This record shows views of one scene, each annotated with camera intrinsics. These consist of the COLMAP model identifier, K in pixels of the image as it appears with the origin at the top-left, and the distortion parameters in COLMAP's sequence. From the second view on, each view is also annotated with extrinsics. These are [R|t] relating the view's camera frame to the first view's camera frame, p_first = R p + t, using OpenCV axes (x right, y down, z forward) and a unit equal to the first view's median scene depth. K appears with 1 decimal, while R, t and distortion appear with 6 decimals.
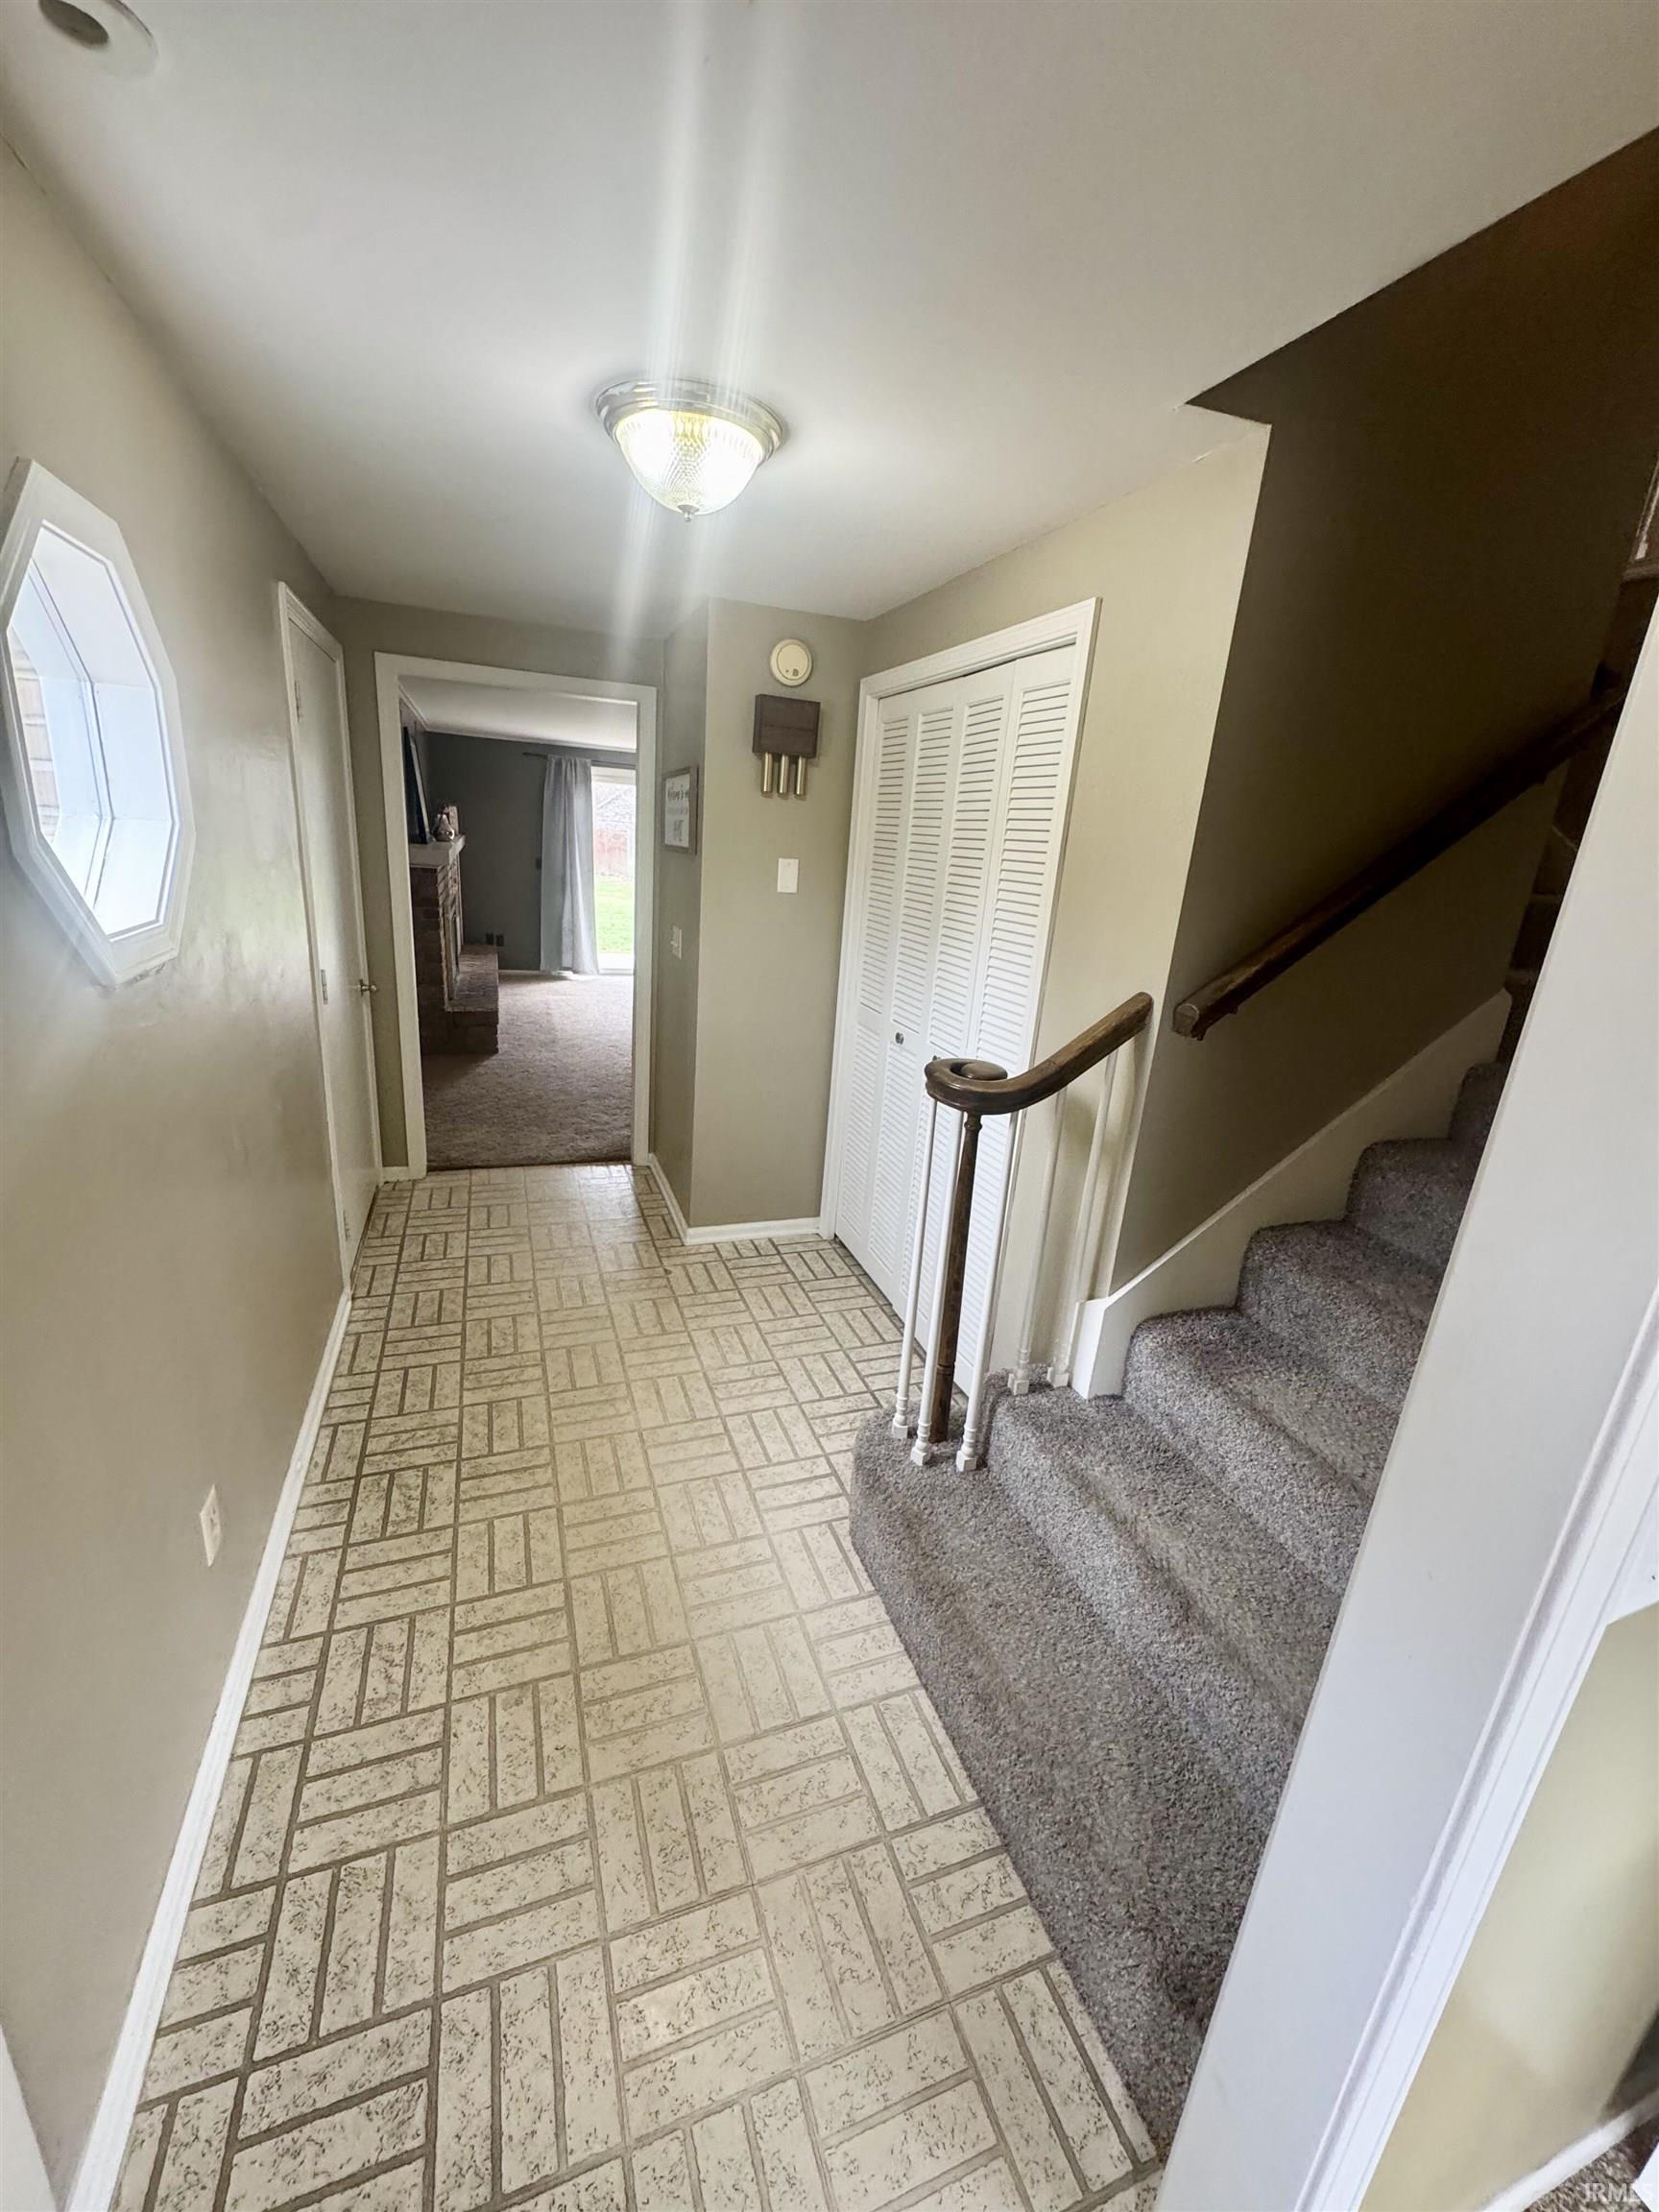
lens RADIAL K [[883.1, 0, 830.6], [0, 883.1, 1107.1], [0, 0, 1]] dist [-0.002548, 0.000464]
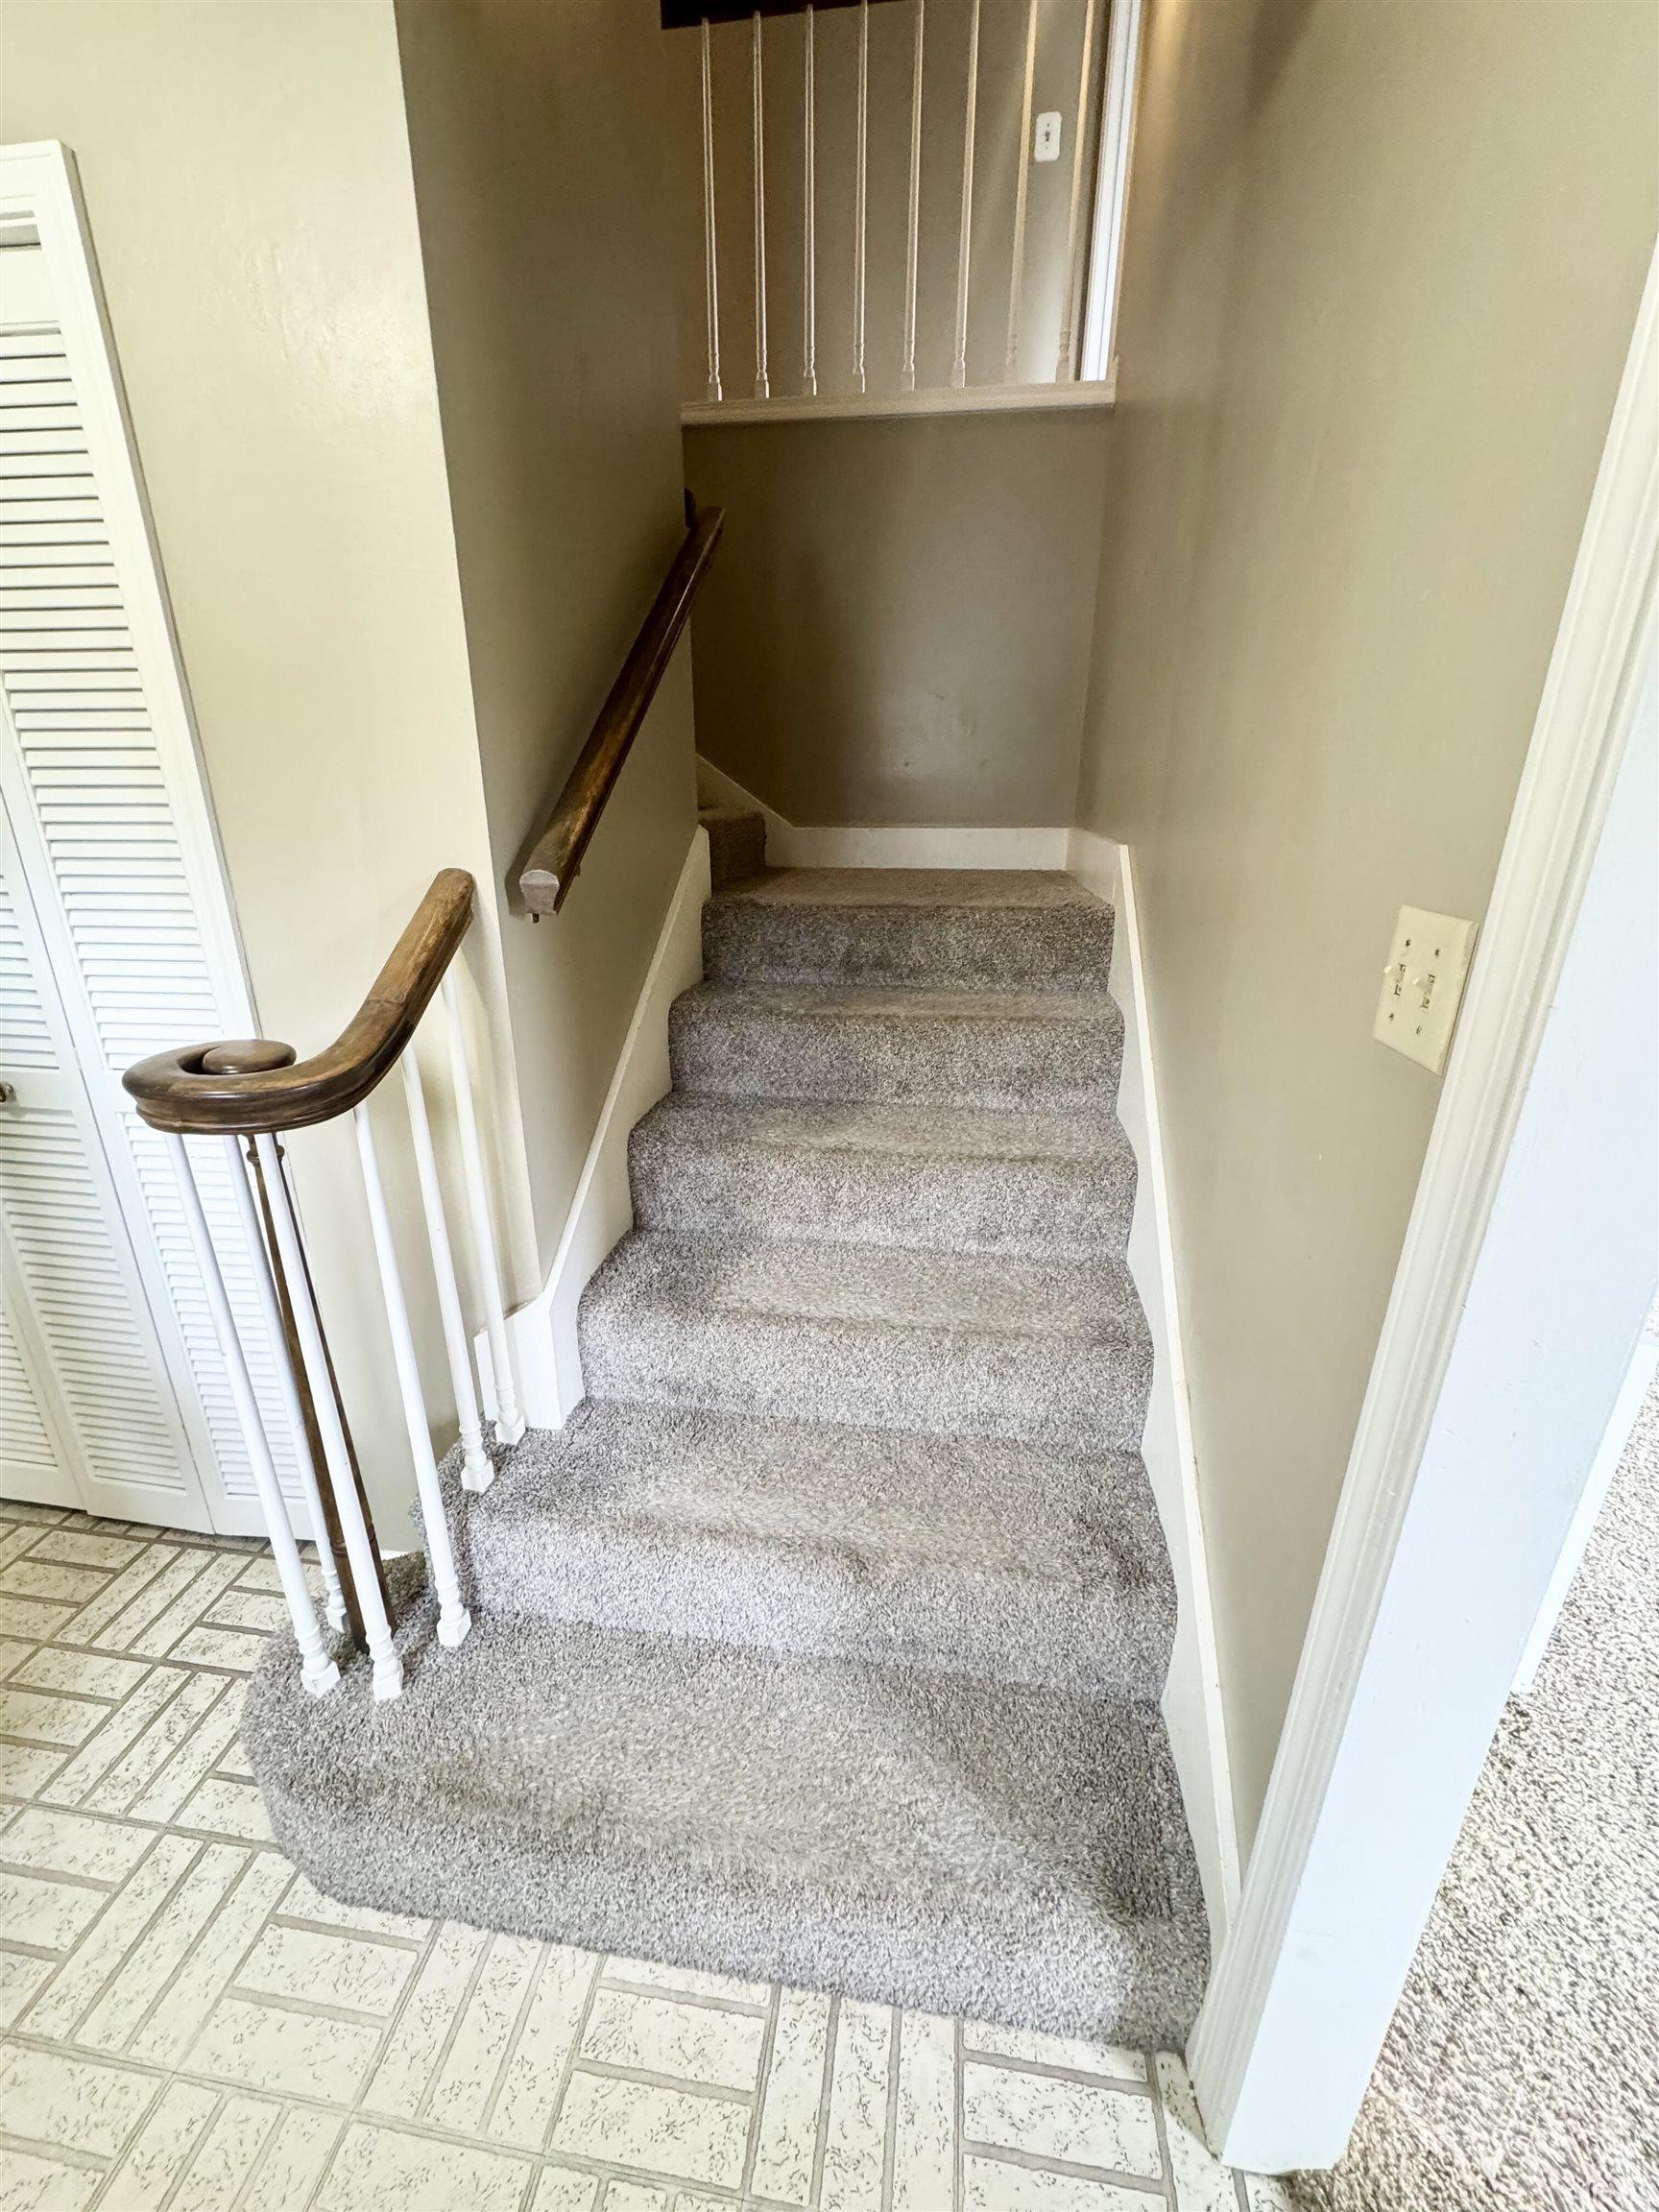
lens RADIAL K [[883.1, 0, 829.5], [0, 883.1, 1105.7], [0, 0, 1]] dist [-0.002548, 0.000464]
pose [[0.476243, -0.354748, 0.804579, -0.110691], [0.281650, 0.928341, 0.242603, -0.041408], [-0.832986, 0.111072, 0.542030, 0.396382]]
